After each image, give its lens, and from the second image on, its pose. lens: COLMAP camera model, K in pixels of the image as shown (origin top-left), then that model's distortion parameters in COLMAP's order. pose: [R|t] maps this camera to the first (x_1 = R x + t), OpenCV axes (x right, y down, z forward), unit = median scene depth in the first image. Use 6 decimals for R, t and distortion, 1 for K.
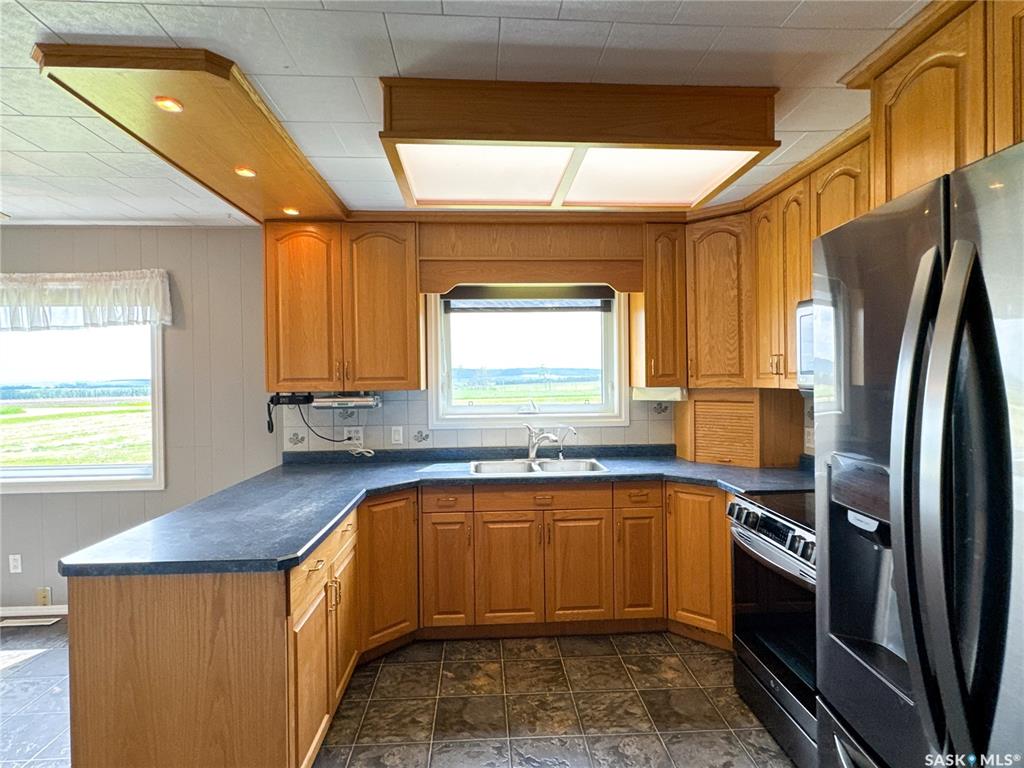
lens RADIAL K [[520.5, 0, 509.6], [0, 520.5, 343.7], [0, 0, 1]] dist [0.001228, 0.000238]
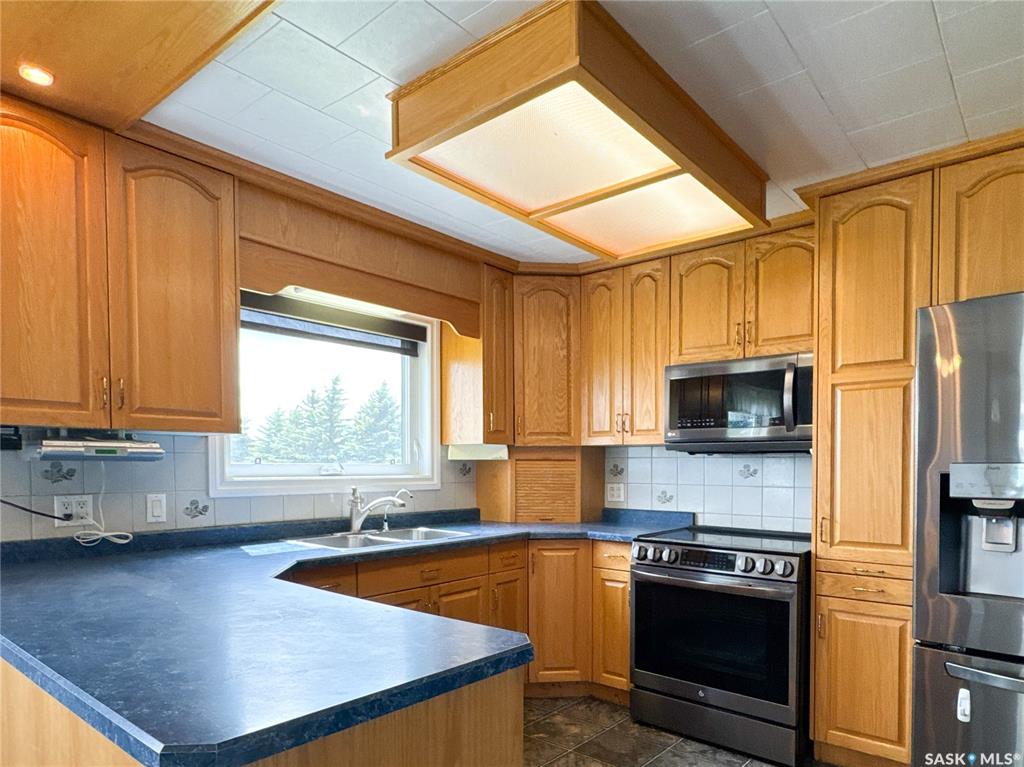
lens RADIAL K [[650.8, 0, 375.1], [0, 650.8, 442.2], [0, 0, 1]] dist [0.001767, 0.000808]
pose [[0.720734, 0.050374, 0.691379, -0.699502], [-0.061583, 0.998066, -0.008521, 0.109004], [-0.690471, -0.036435, 0.722442, 0.329600]]
